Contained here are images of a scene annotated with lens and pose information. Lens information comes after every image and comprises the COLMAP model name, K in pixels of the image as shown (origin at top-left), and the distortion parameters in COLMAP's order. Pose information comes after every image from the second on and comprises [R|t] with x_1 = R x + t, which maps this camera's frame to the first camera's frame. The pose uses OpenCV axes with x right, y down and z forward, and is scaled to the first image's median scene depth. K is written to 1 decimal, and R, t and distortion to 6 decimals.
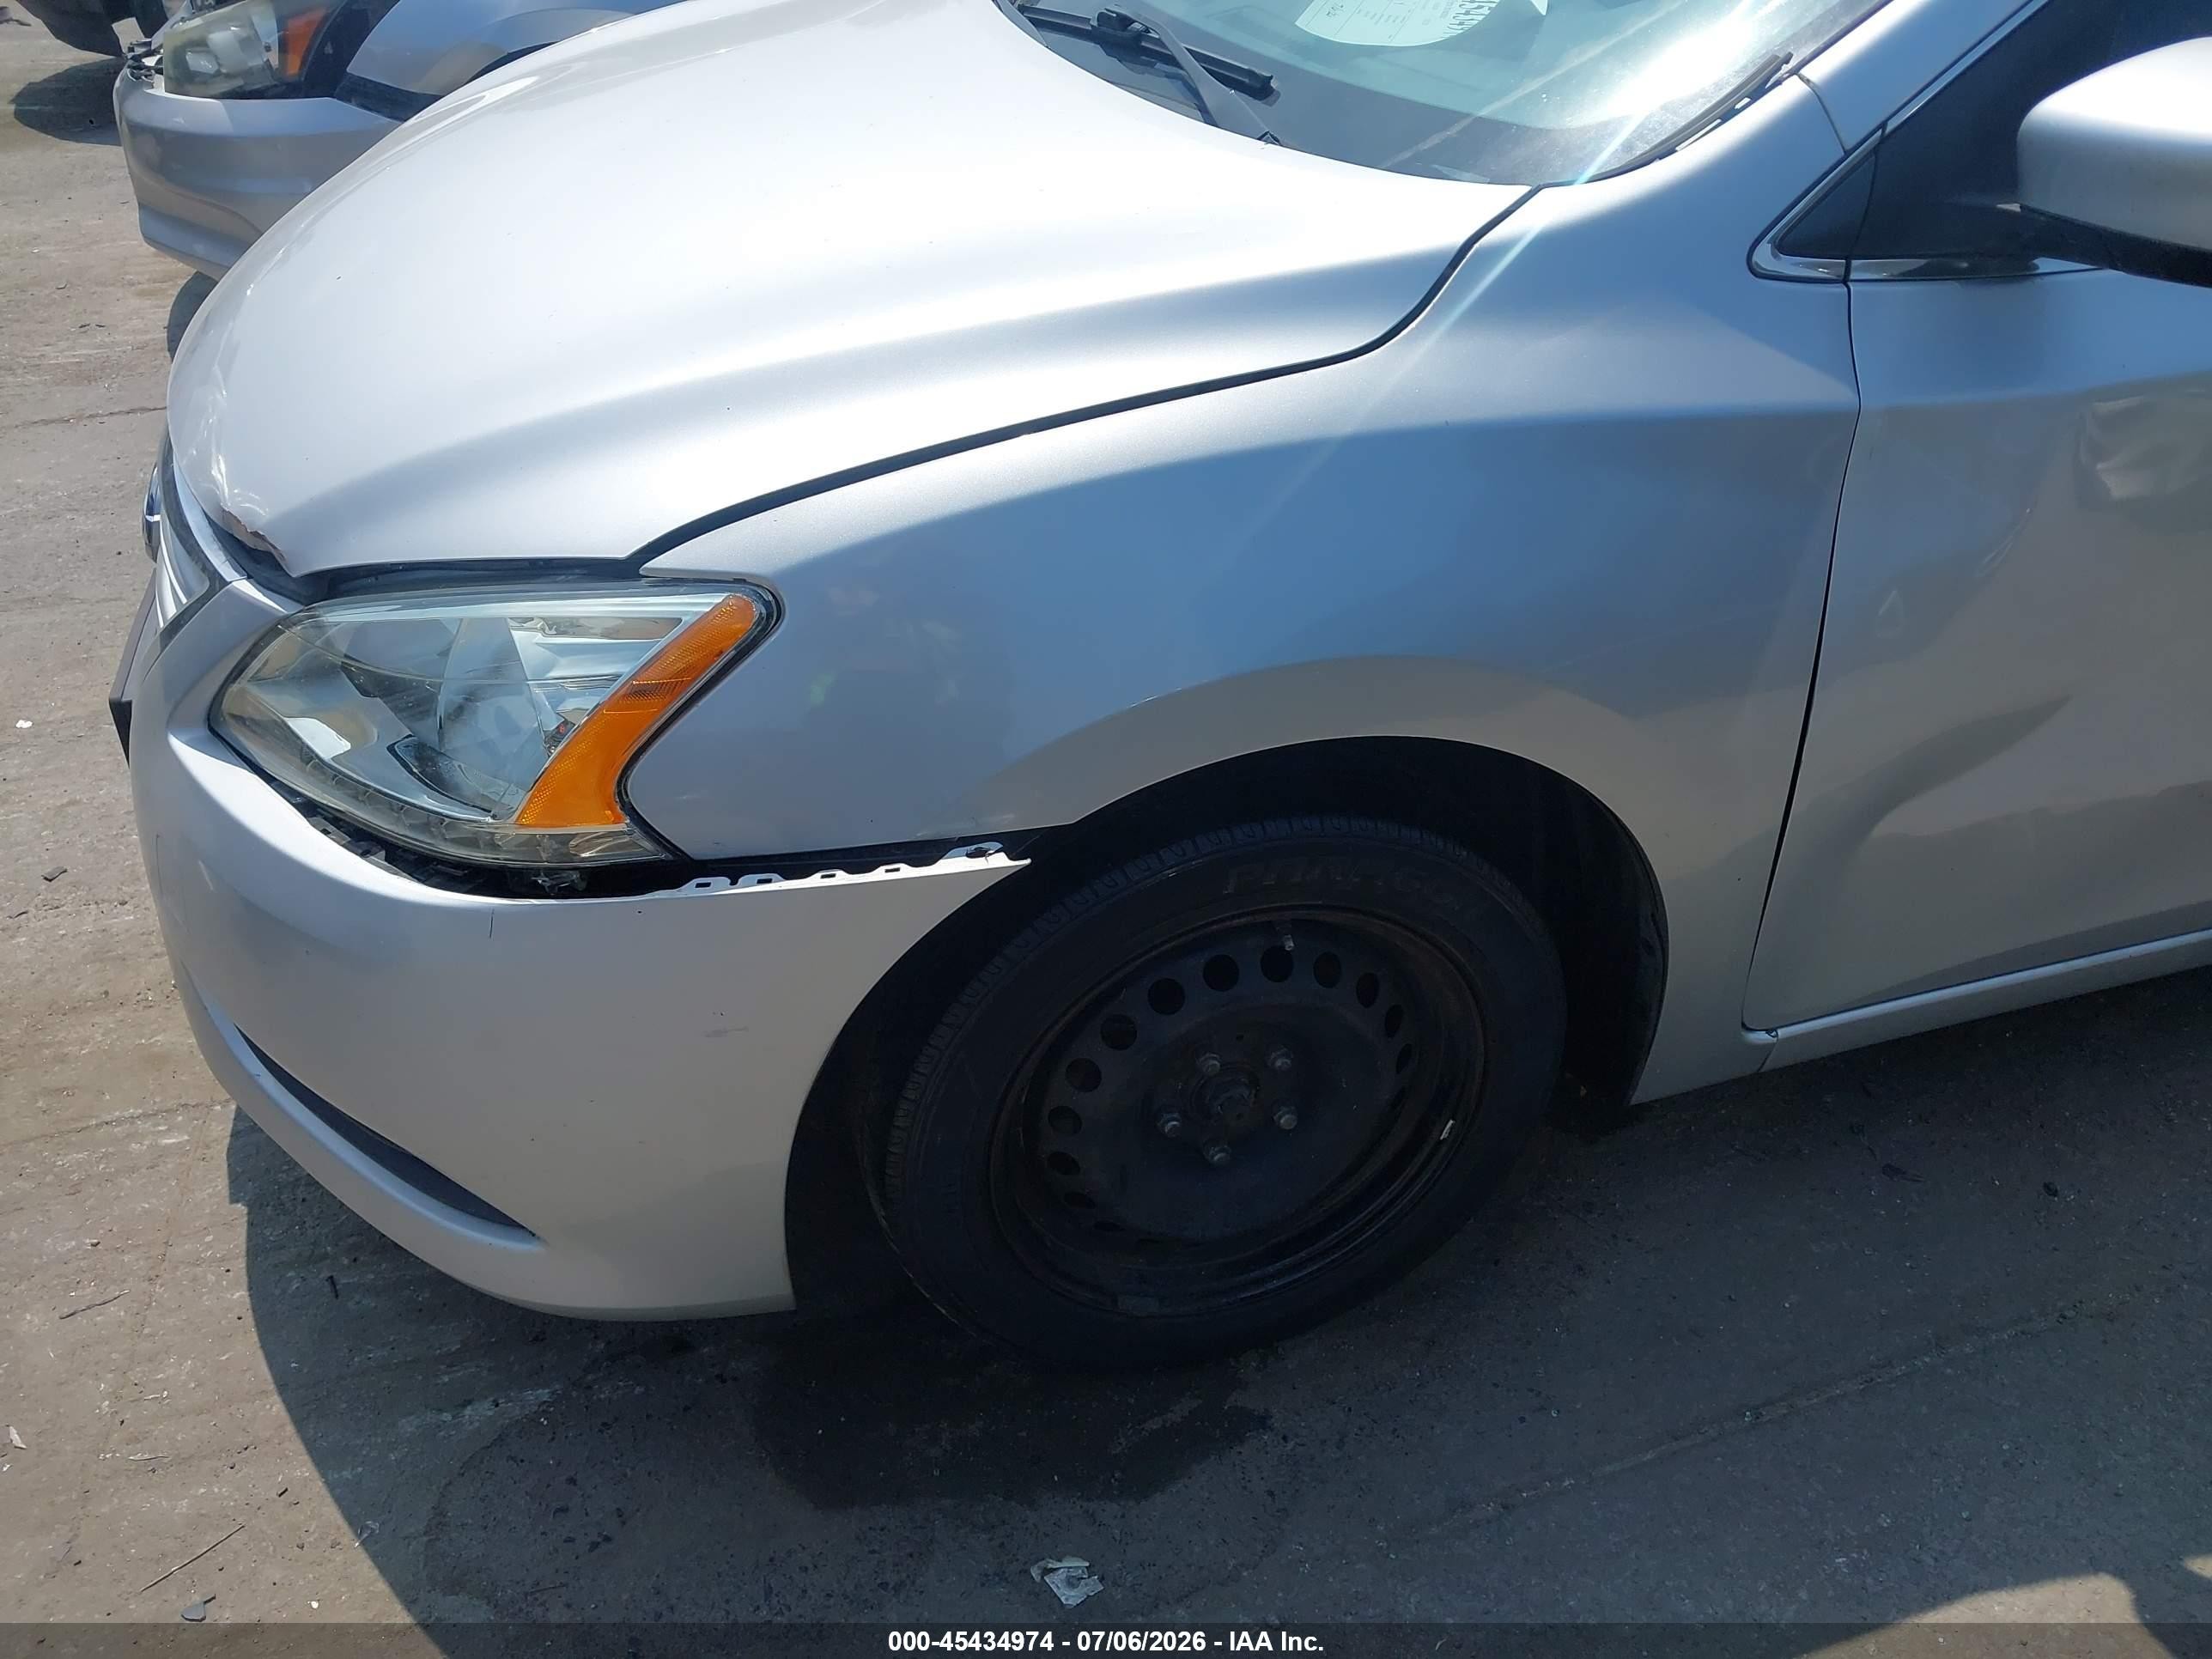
lens RADIAL K [[1725.2, 0, 1106.0], [0, 1725.2, 829.5], [0, 0, 1]] dist [0.006852, 0.010313]
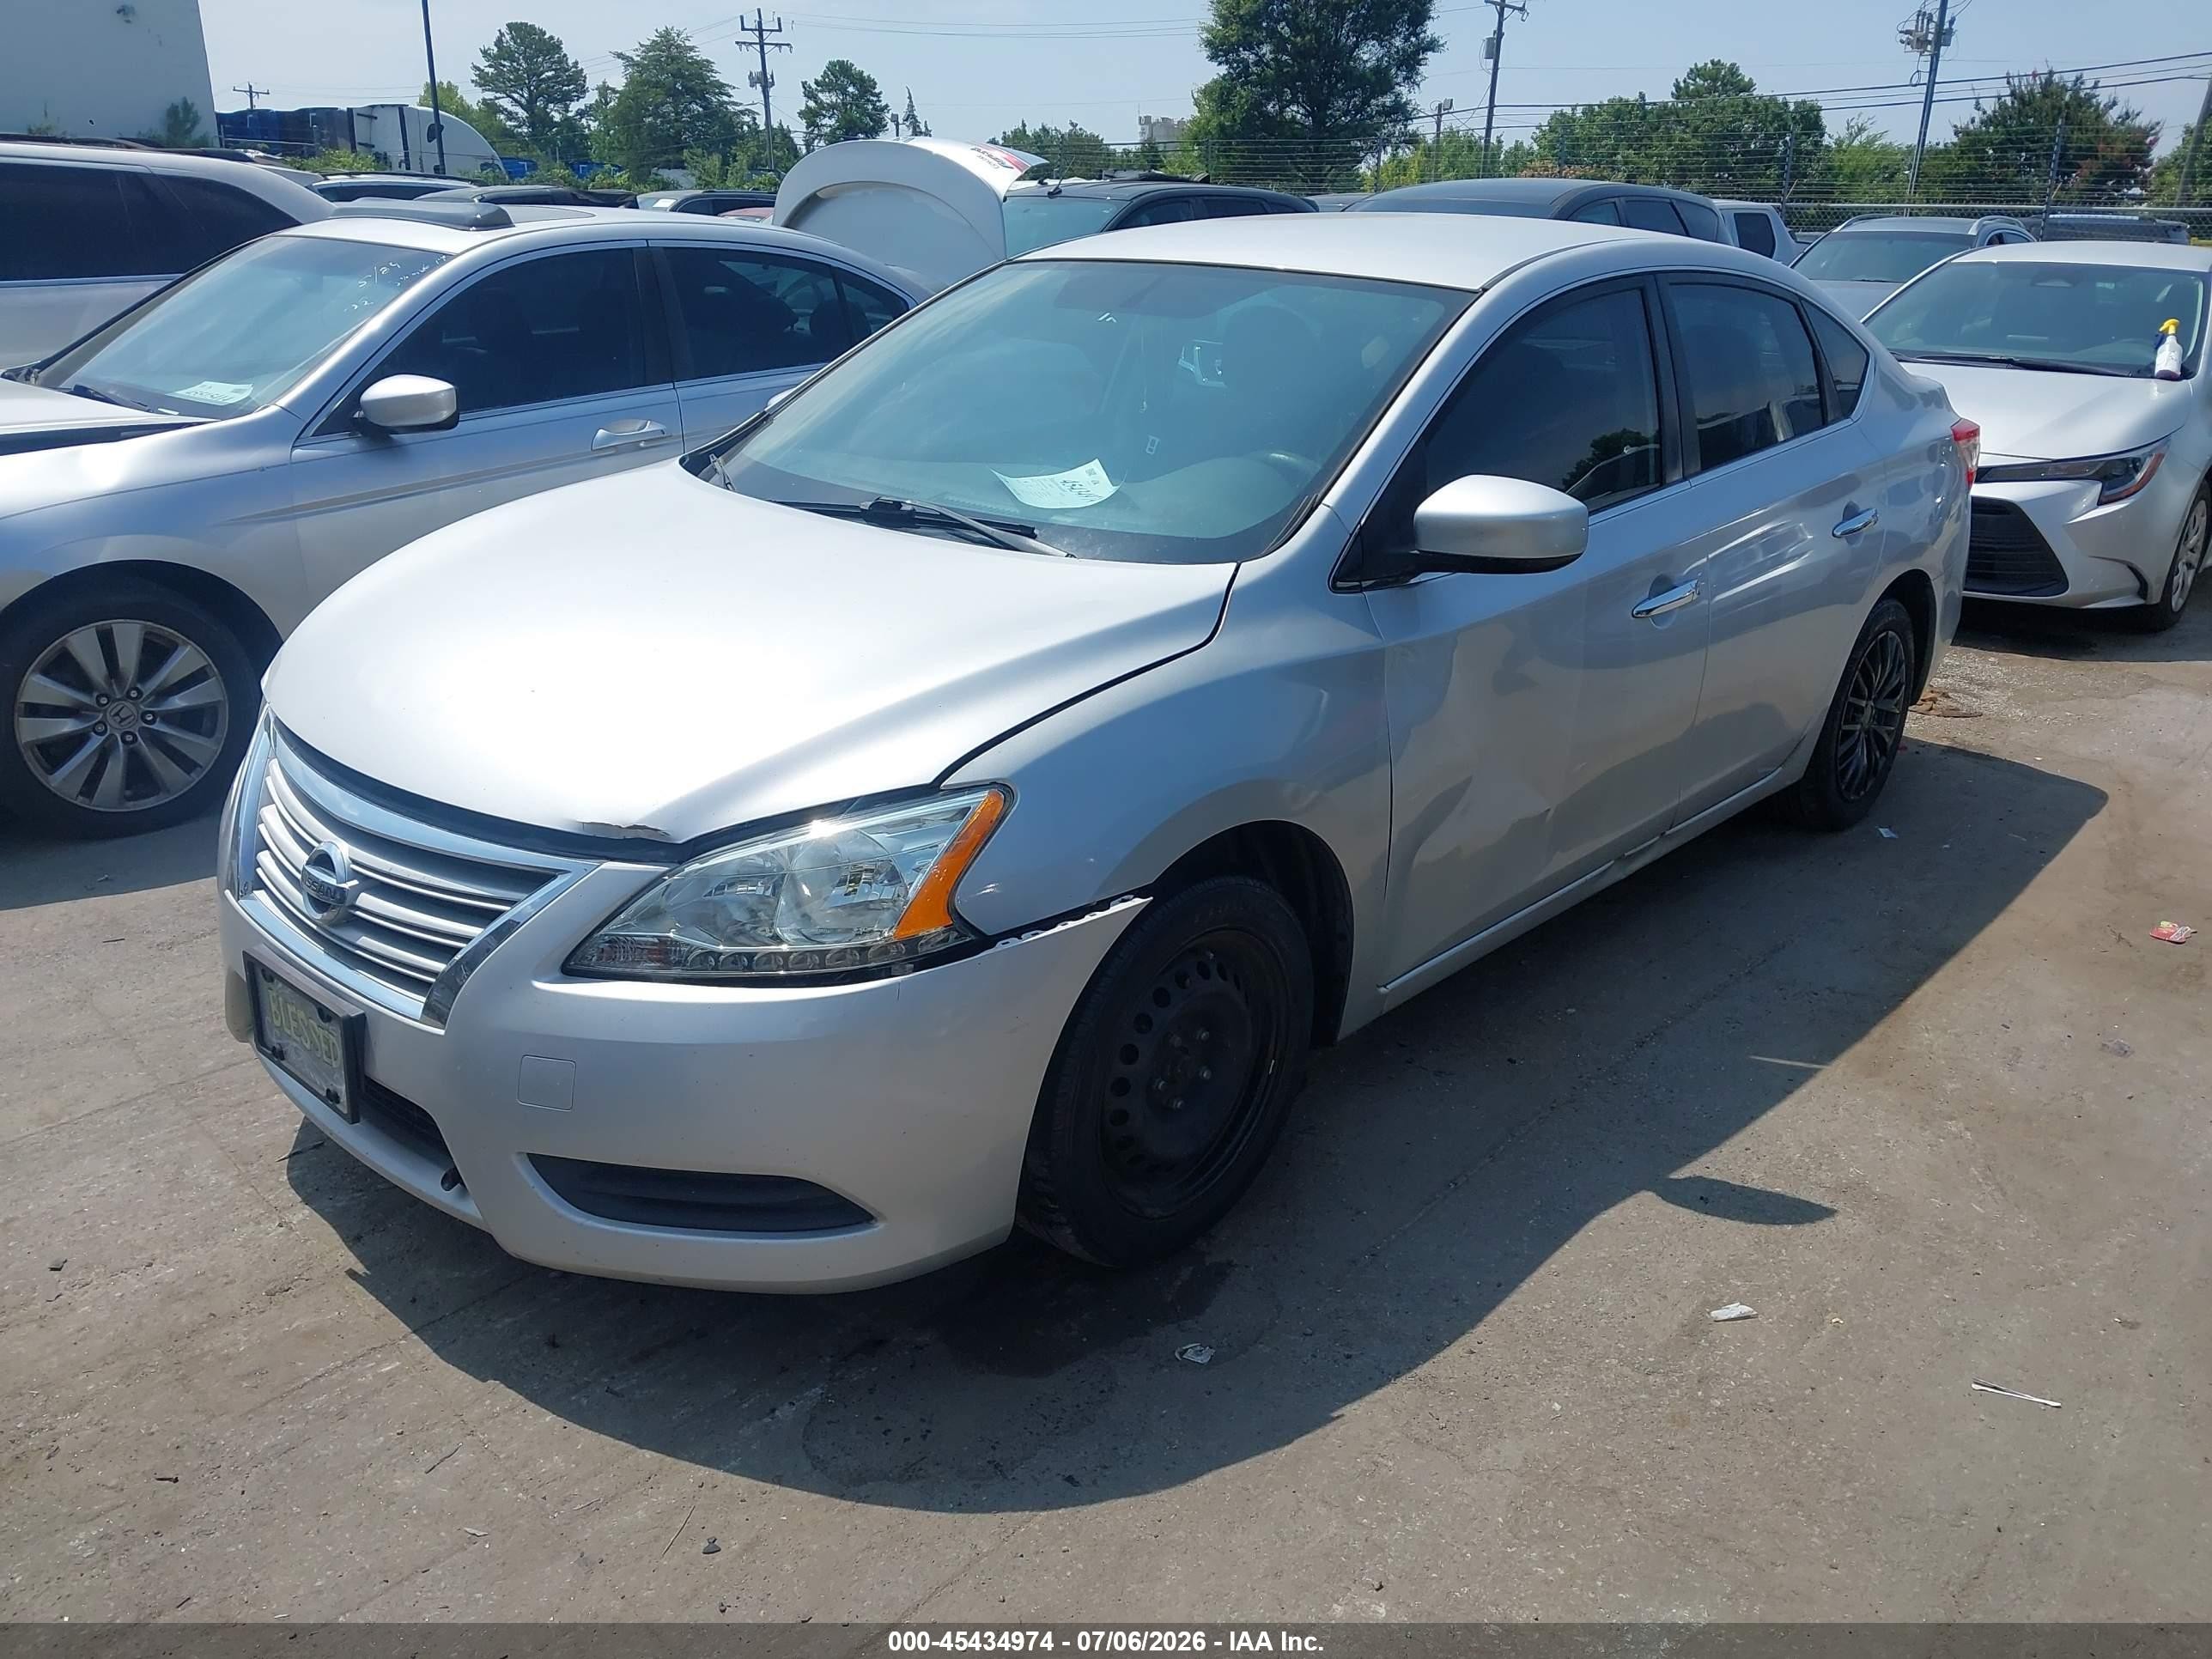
lens RADIAL K [[1725.2, 0, 1106.0], [0, 1725.2, 829.5], [0, 0, 1]] dist [0.006852, 0.010313]
pose [[0.859117, -0.160784, 0.485868, -0.807183], [0.271972, 0.947649, -0.167307, 0.202710], [-0.433532, 0.275879, 0.857870, -0.531123]]
